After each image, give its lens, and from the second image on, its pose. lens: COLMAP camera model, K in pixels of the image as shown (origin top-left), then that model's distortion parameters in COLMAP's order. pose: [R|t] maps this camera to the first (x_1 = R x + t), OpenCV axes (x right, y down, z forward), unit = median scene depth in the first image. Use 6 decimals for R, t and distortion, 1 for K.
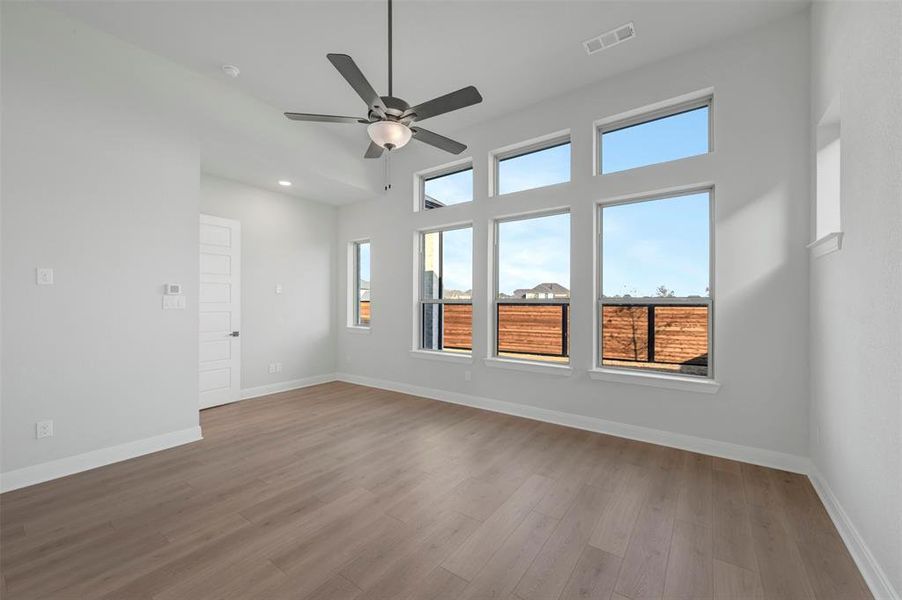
lens RADIAL K [[358.9, 0, 456.2], [0, 358.9, 298.6], [0, 0, 1]] dist [0.000967, 0.000172]
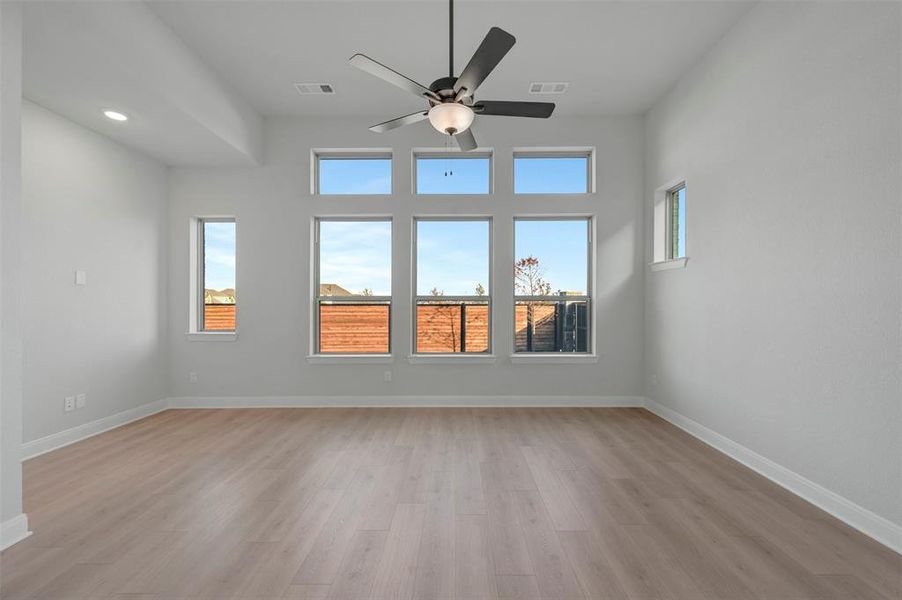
lens RADIAL K [[358.9, 0, 456.2], [0, 358.9, 298.6], [0, 0, 1]] dist [0.000967, 0.000172]
pose [[0.811849, 0.007453, 0.583820, -0.169286], [-0.004276, 0.999968, -0.006820, 0.006537], [-0.583852, 0.003041, 0.811854, 0.050419]]
